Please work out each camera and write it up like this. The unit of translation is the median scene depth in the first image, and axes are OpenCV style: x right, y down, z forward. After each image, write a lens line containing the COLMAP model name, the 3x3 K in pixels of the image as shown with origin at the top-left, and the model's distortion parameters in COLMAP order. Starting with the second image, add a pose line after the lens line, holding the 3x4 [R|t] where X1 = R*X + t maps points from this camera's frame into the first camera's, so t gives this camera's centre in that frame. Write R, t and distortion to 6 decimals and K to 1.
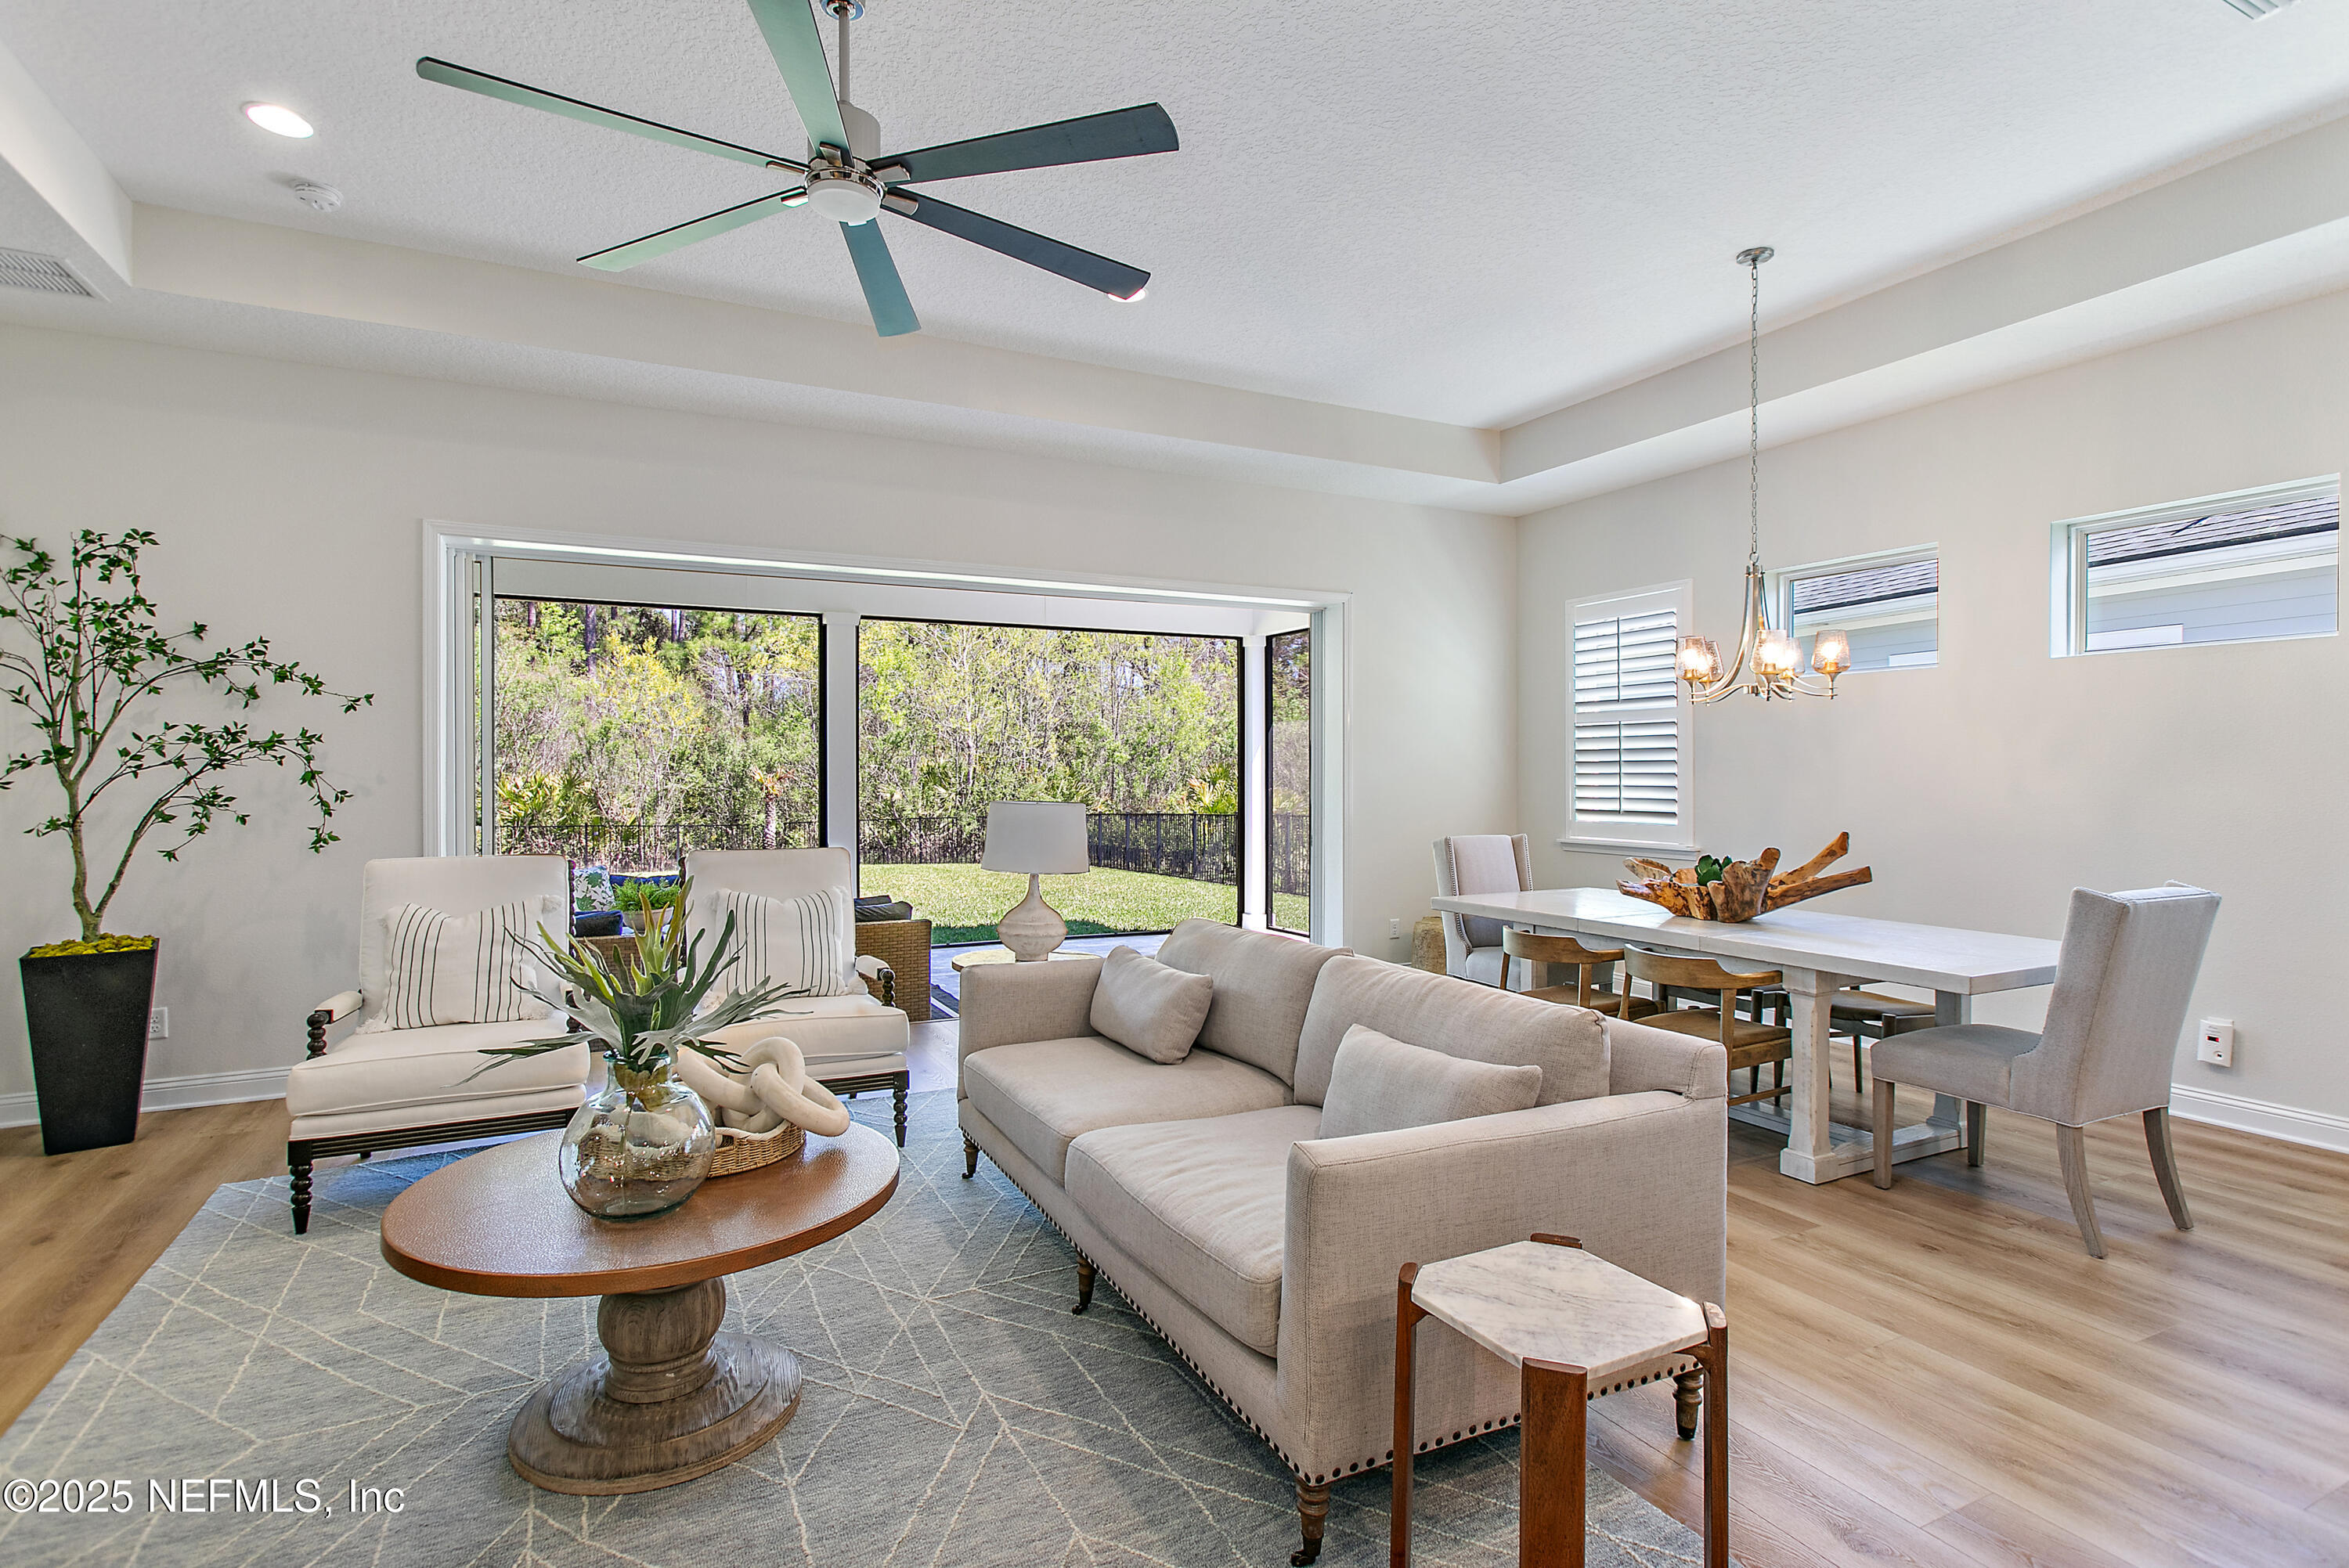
lens RADIAL K [[1141.6, 0, 1166.1], [0, 1141.6, 774.3], [0, 0, 1]] dist [-0.002065, 0.002412]
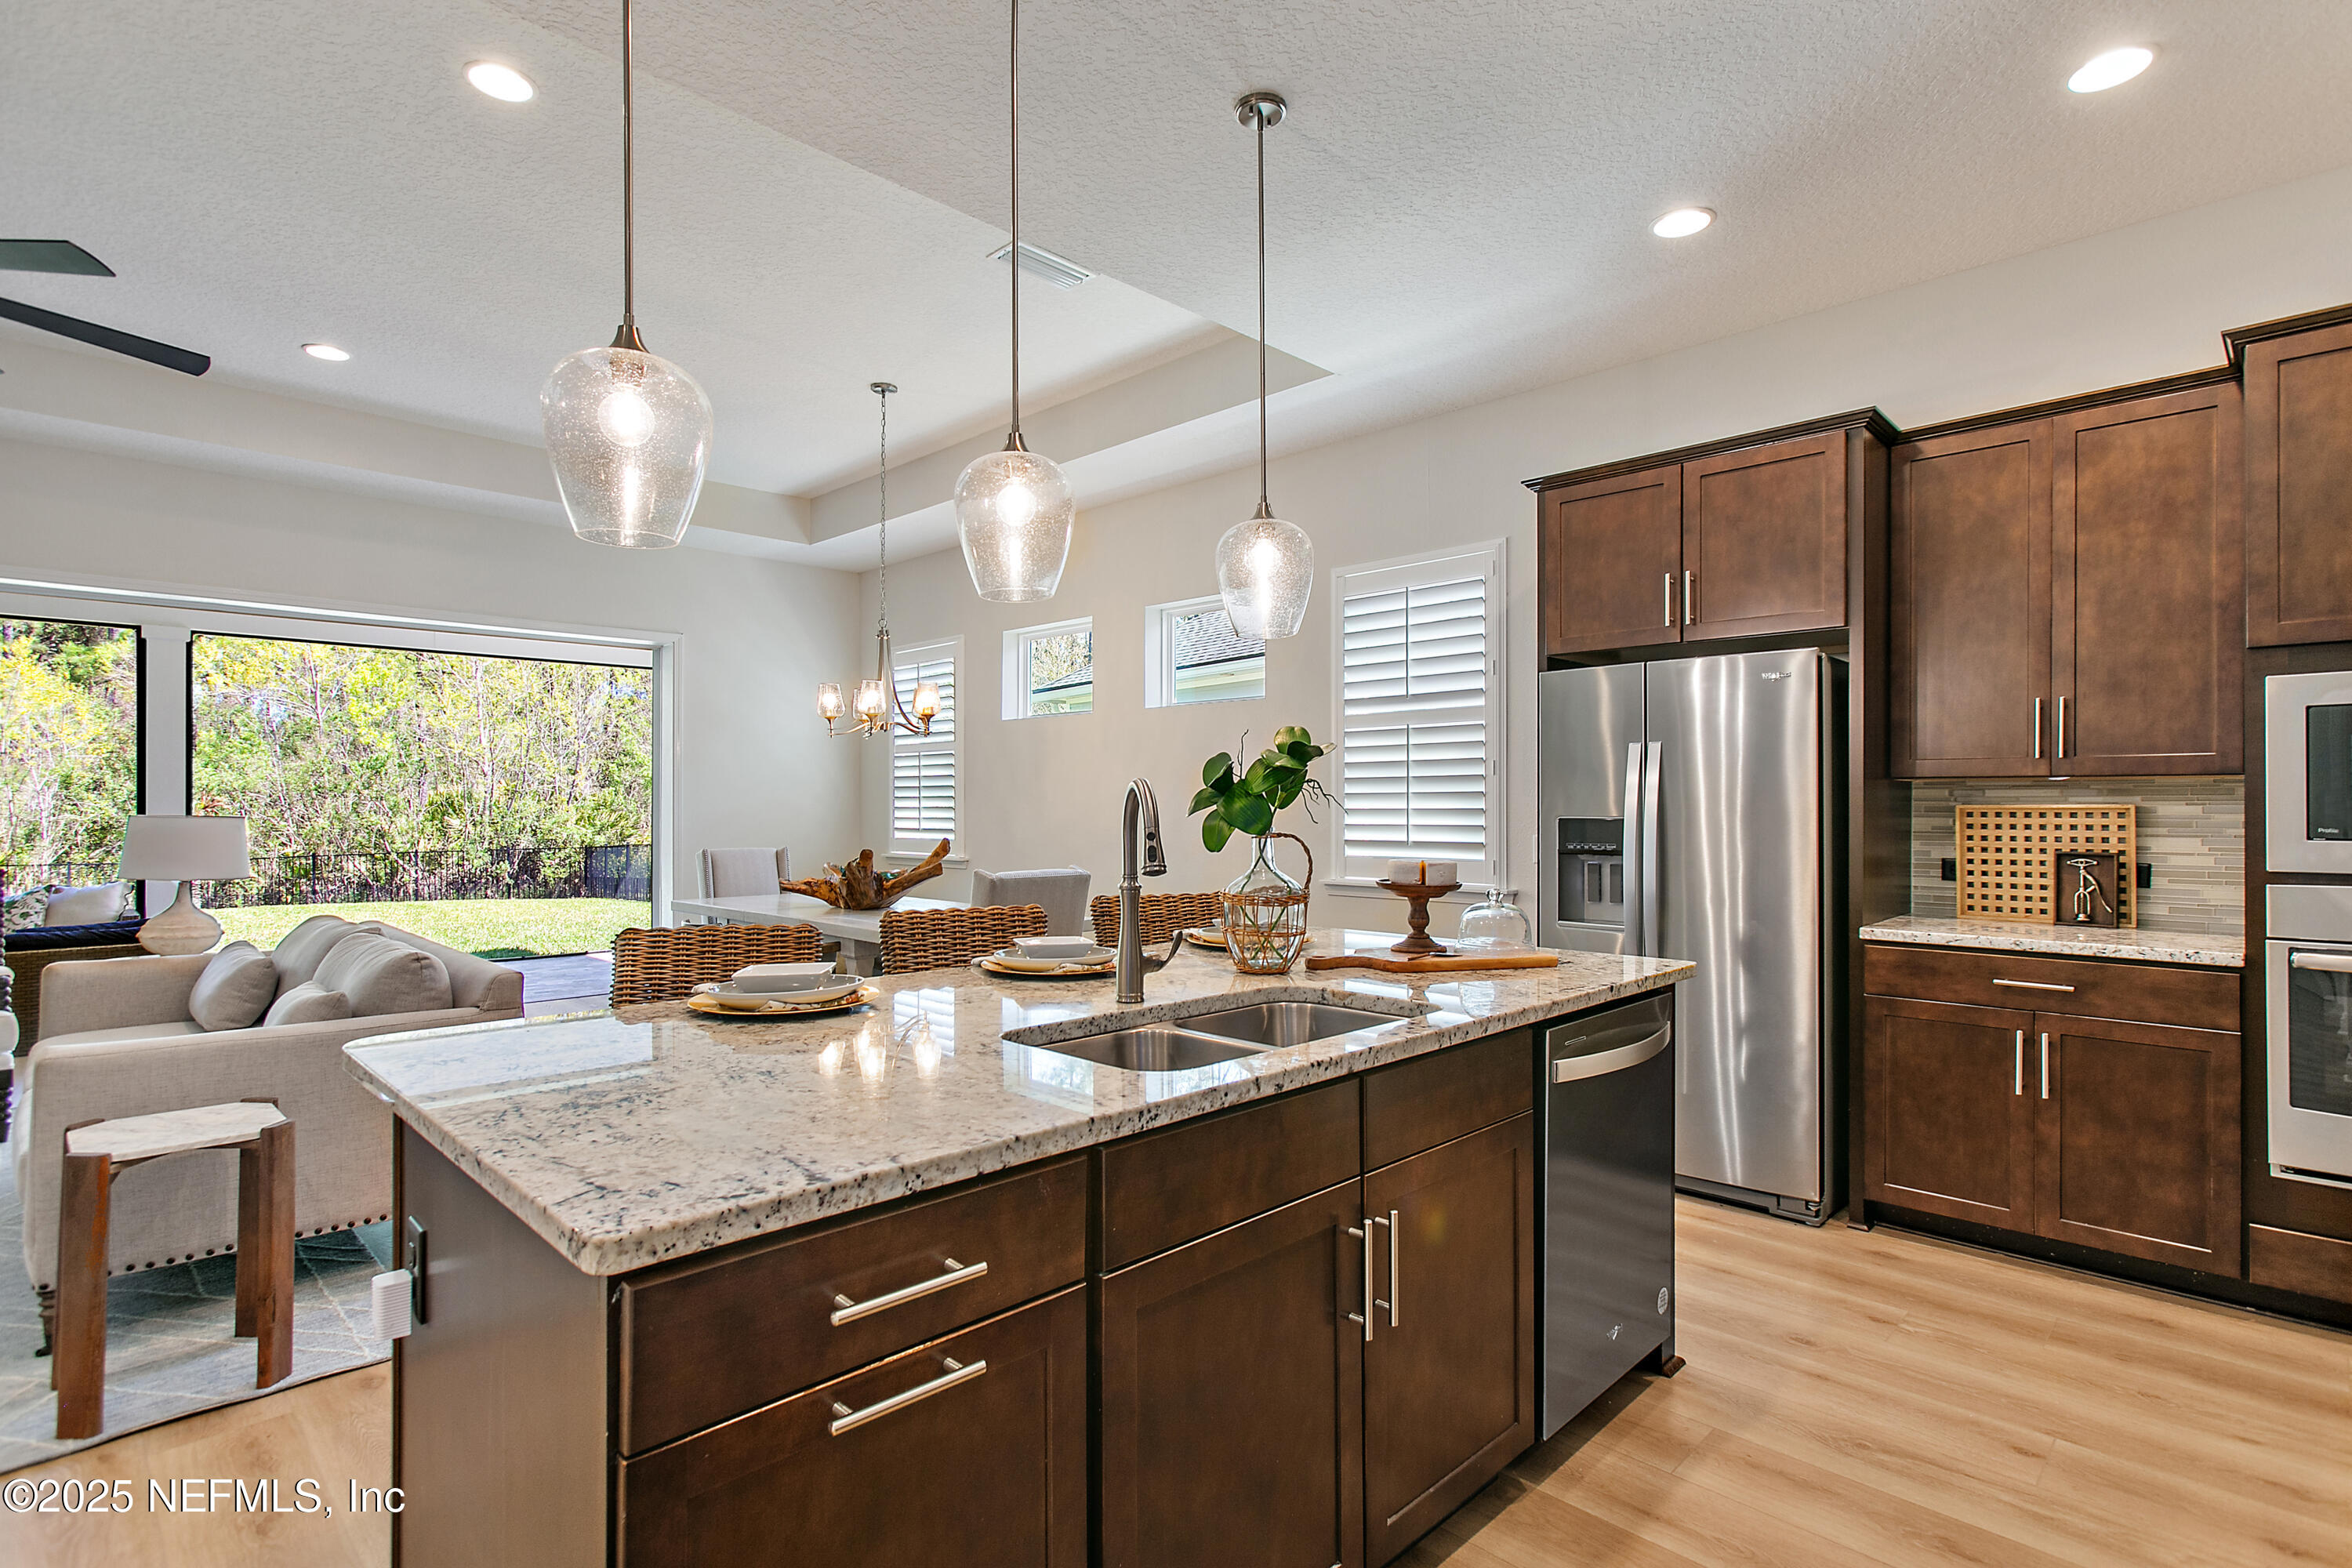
lens RADIAL K [[1143.2, 0, 1165.2], [0, 1143.2, 795.3], [0, 0, 1]] dist [-0.002065, 0.002412]
pose [[0.951002, 0.004695, 0.309150, 0.269288], [-0.001367, 0.999939, -0.010980, 0.010127], [-0.309183, 0.010020, 0.950950, -0.200394]]
